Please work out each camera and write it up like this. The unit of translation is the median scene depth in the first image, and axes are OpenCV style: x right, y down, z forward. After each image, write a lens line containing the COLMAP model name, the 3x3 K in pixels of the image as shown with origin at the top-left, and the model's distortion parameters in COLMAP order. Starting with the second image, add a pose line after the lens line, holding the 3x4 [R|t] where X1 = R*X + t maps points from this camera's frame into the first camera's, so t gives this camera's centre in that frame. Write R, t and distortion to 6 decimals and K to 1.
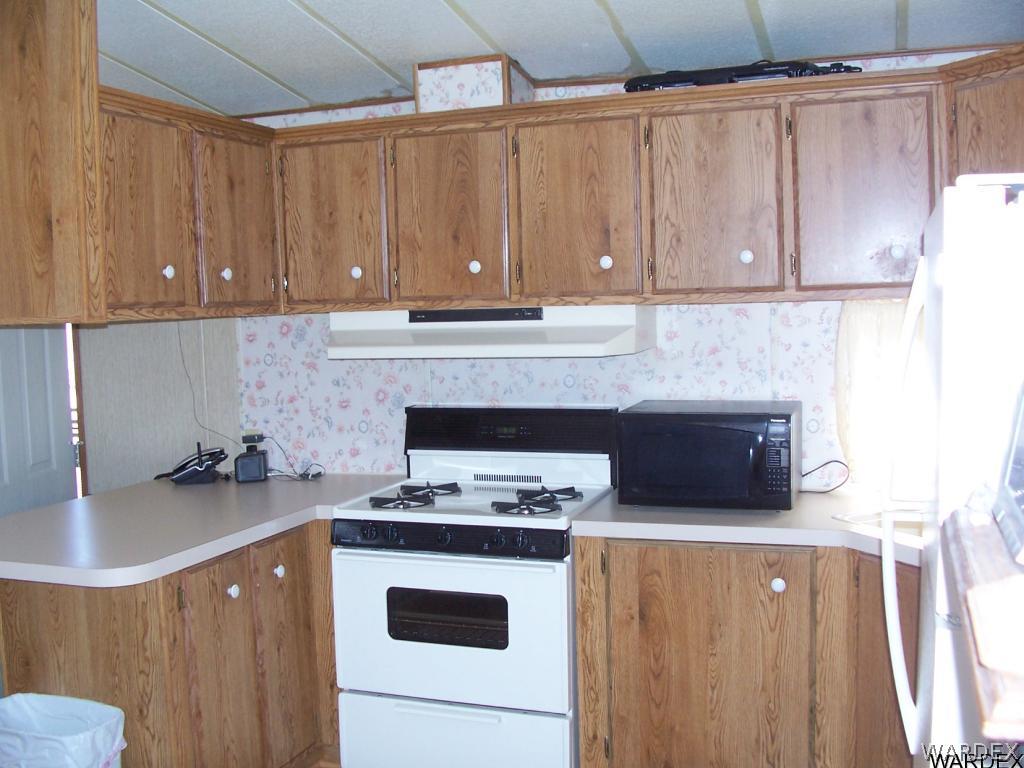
lens RADIAL K [[1072.8, 0, 509.1], [0, 1072.8, 386.2], [0, 0, 1]] dist [-0.121381, 0.000000]
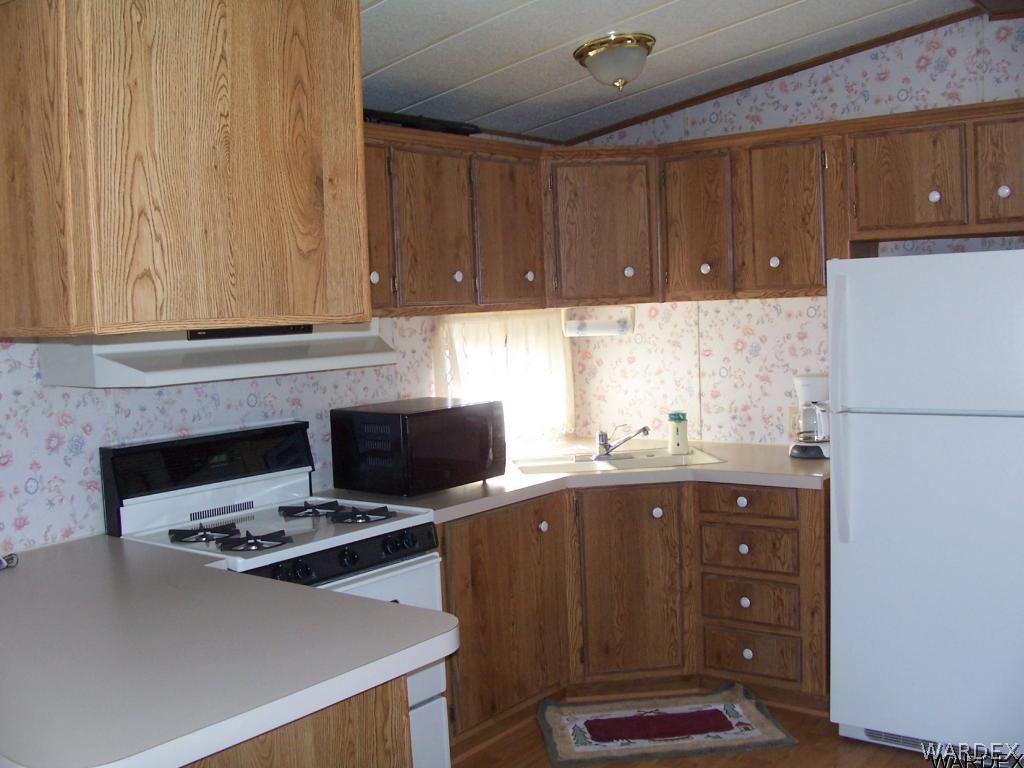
lens RADIAL K [[1072.8, 0, 507.6], [0, 1072.8, 382.2], [0, 0, 1]] dist [-0.121381, 0.000000]
pose [[0.310636, -0.050907, 0.949165, -0.916749], [0.104235, 0.994367, 0.019218, -0.017979], [-0.944796, 0.092967, 0.314193, 0.557983]]
